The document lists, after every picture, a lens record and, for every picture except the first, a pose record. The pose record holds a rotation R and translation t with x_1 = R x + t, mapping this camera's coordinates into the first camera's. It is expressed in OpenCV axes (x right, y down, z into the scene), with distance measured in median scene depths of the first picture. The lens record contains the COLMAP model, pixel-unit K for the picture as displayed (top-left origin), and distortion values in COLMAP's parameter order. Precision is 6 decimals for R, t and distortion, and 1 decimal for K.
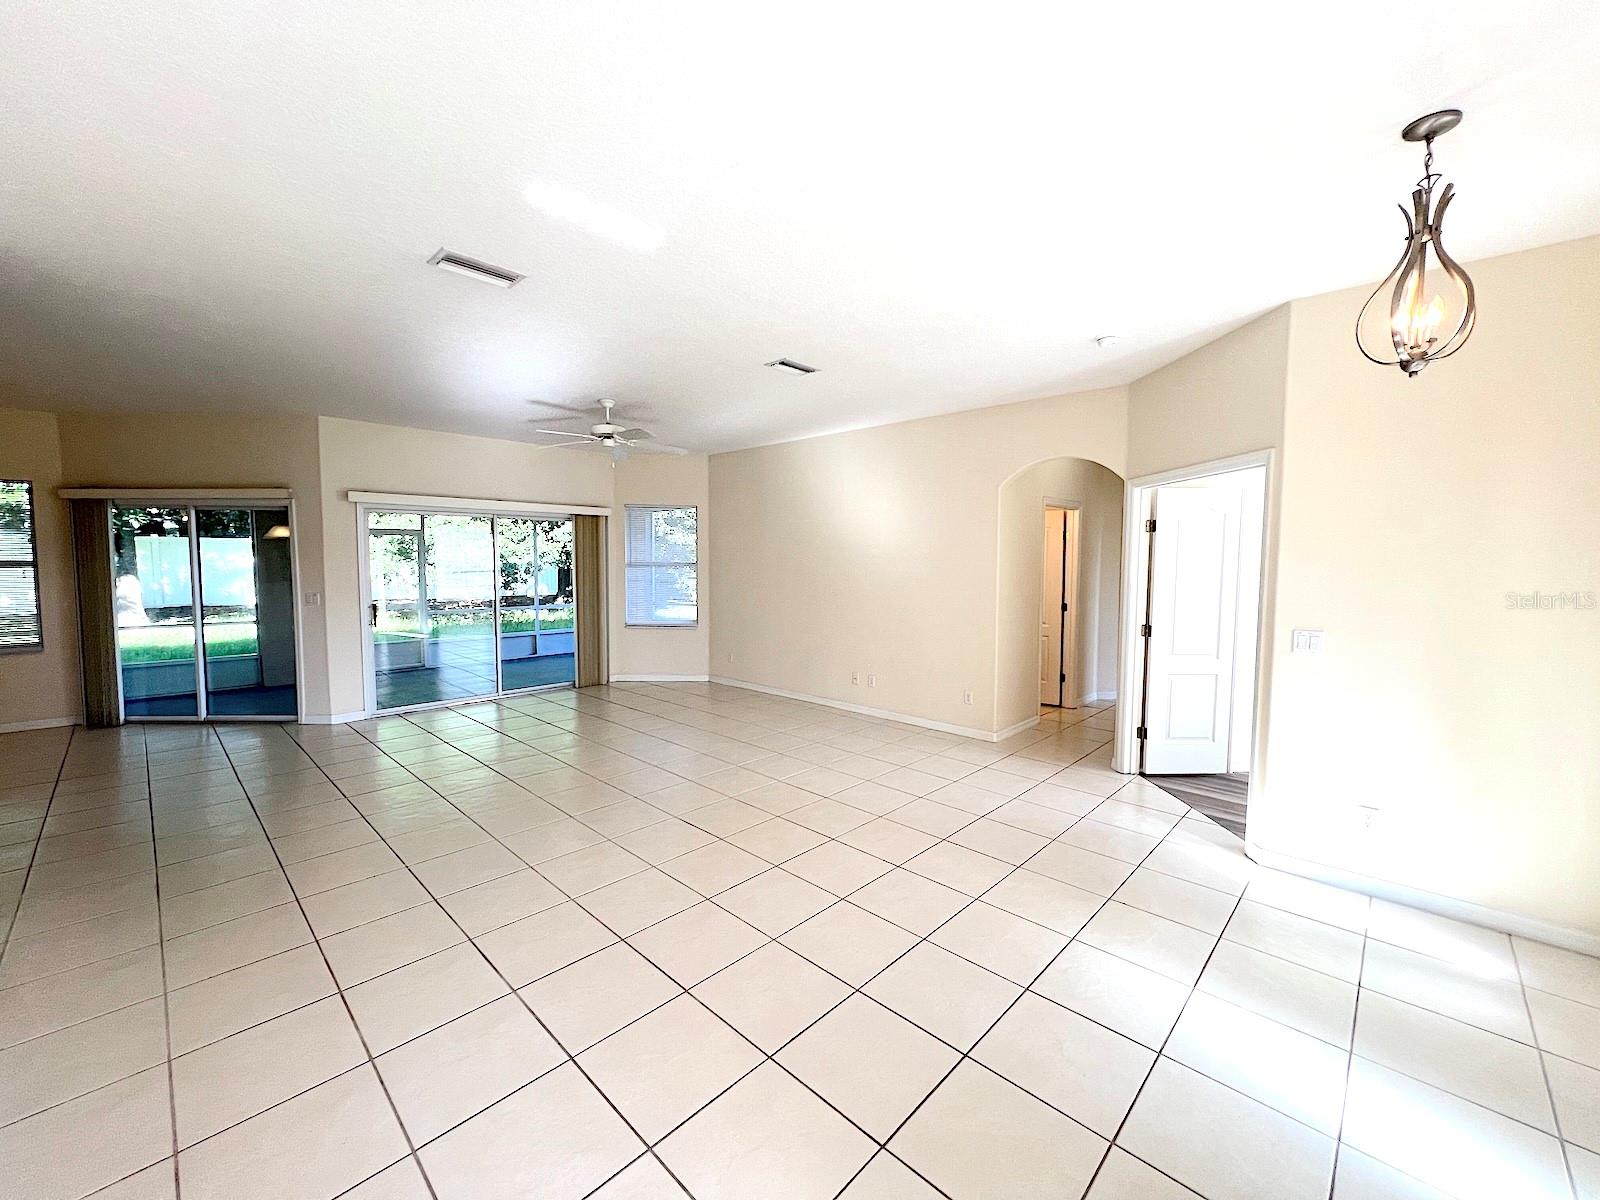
lens RADIAL K [[636.3, 0, 800.0], [0, 636.3, 600.0], [0, 0, 1]] dist [-0.000365, -0.000009]
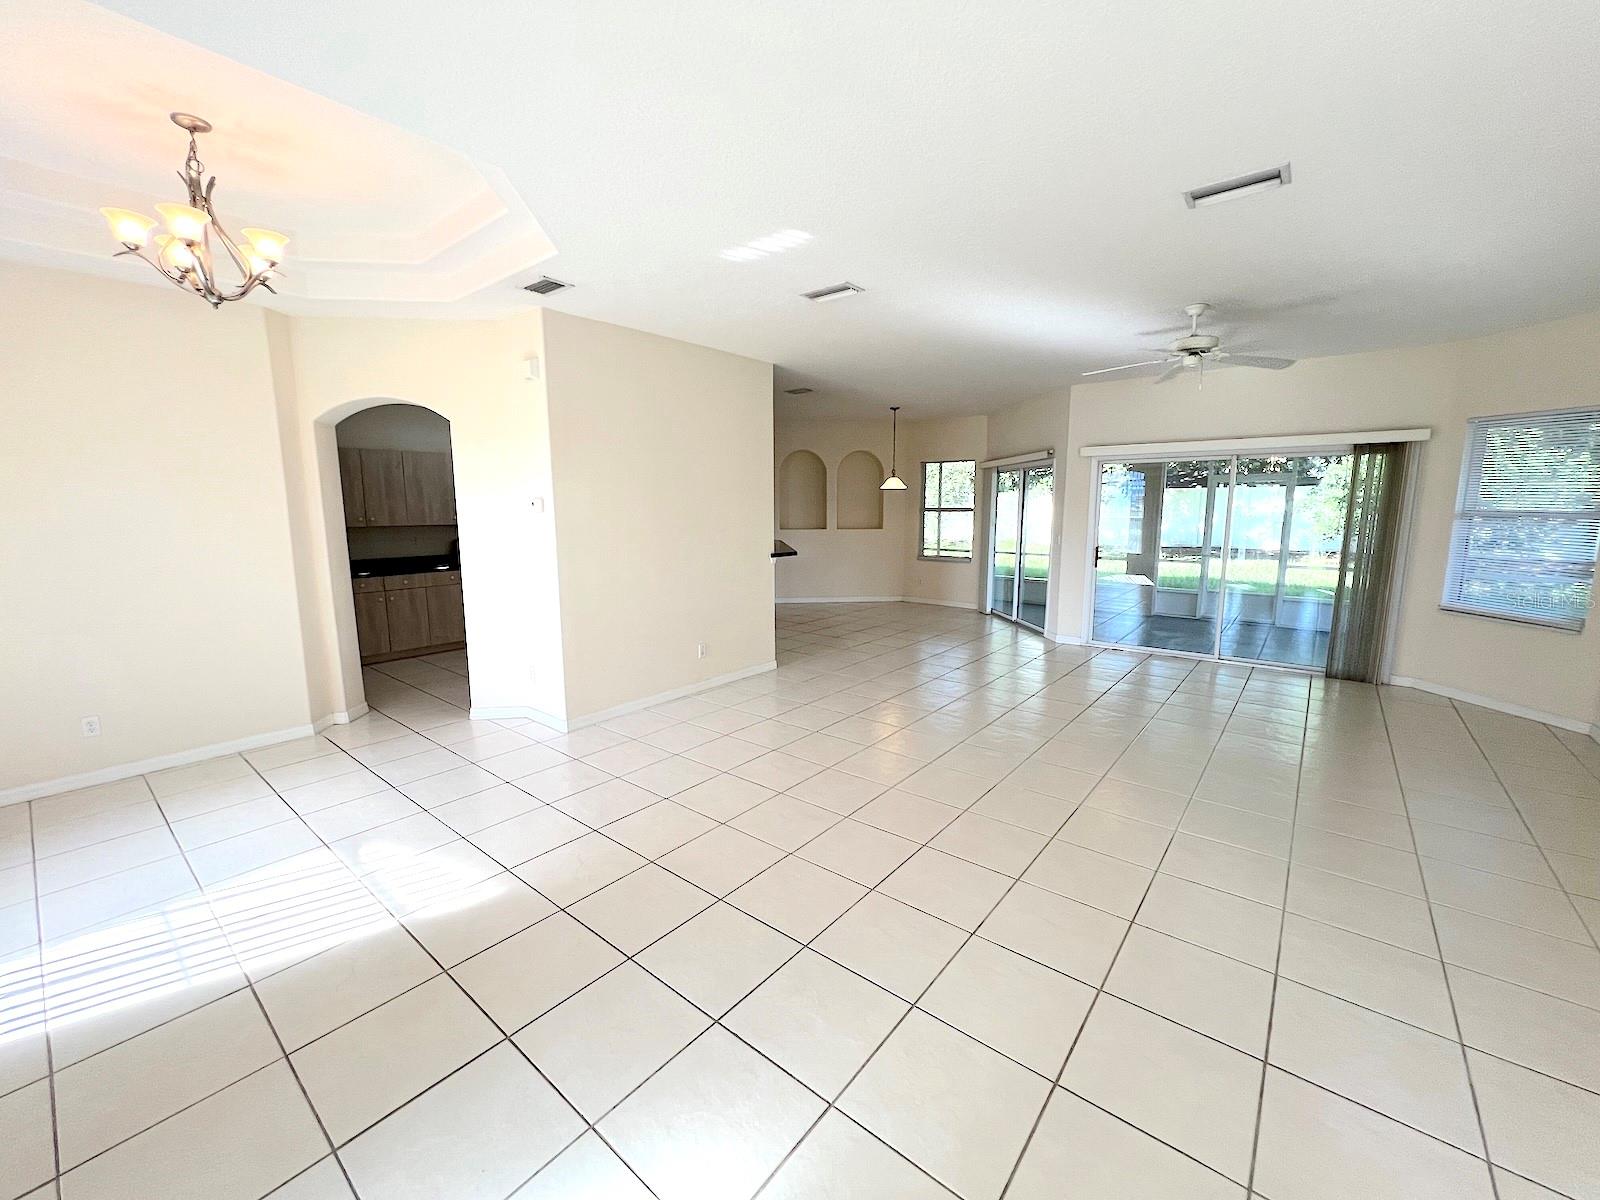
lens RADIAL K [[639.5, 0, 800.0], [0, 639.5, 600.0], [0, 0, 1]] dist [-0.000084, -0.000031]
pose [[0.085389, 0.141431, -0.986259, 0.422122], [-0.062090, 0.988705, 0.136406, -0.022977], [0.994411, 0.049589, 0.093206, 0.379552]]
